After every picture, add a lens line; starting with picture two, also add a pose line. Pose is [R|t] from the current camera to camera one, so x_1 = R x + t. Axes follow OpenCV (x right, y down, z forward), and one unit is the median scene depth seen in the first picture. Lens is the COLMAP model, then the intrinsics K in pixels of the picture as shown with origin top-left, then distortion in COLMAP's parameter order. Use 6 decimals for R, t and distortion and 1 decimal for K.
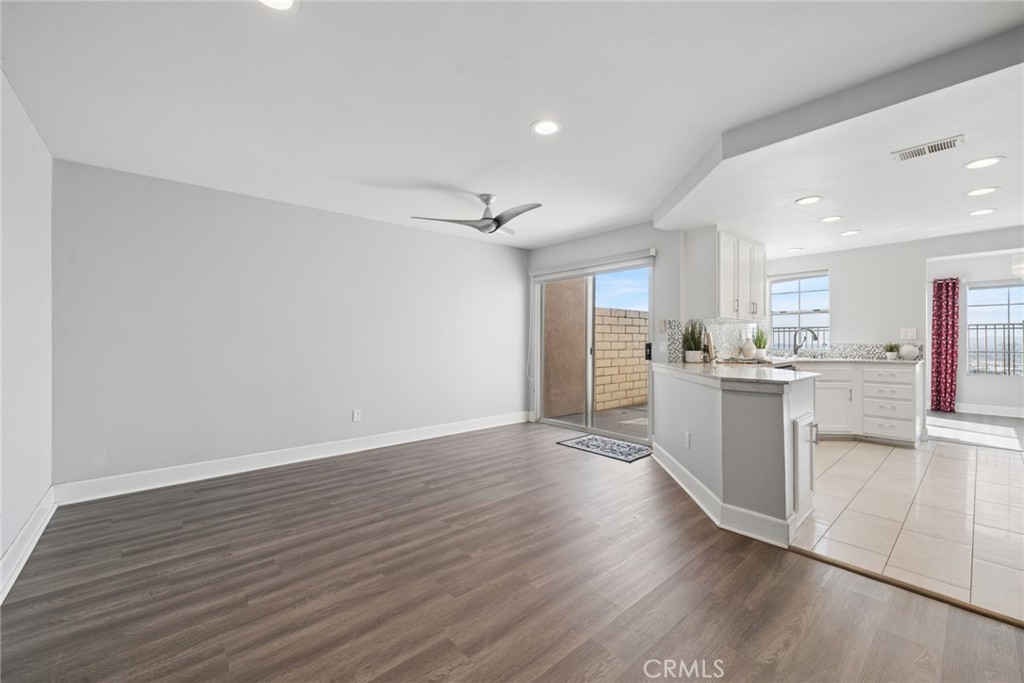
lens RADIAL K [[411.5, 0, 510.2], [0, 411.5, 342.1], [0, 0, 1]] dist [-0.000527, -0.000259]
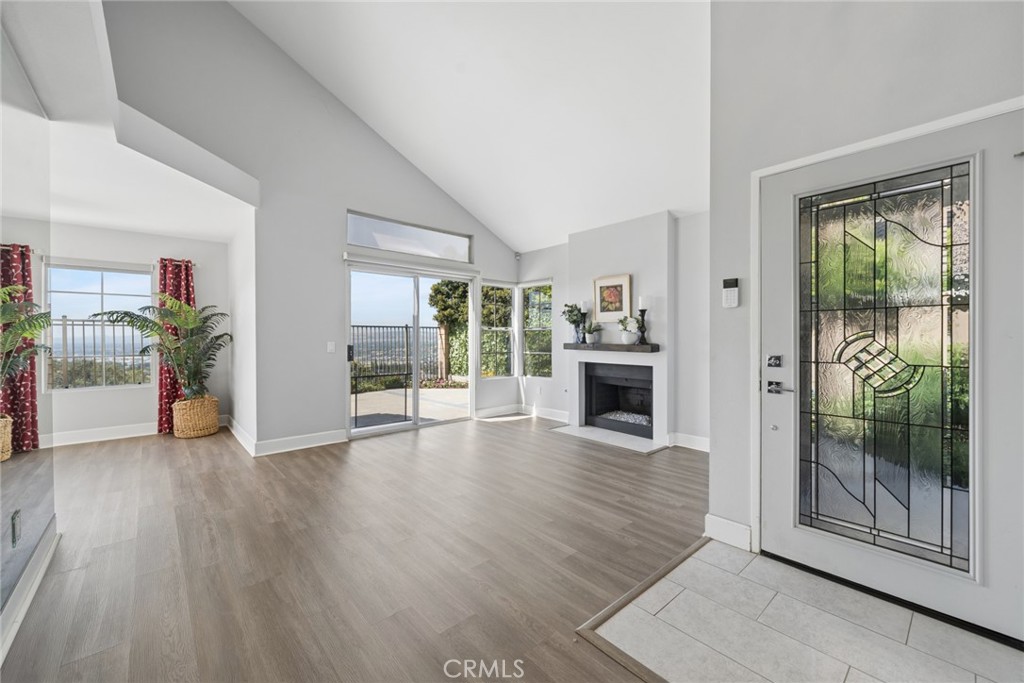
lens RADIAL K [[411.5, 0, 509.3], [0, 411.5, 337.1], [0, 0, 1]] dist [-0.000527, -0.000259]
pose [[-0.011048, -0.001122, 0.999938, 0.703160], [0.006042, 0.999981, 0.001189, -0.009212], [-0.999921, 0.006055, -0.011041, 0.184447]]
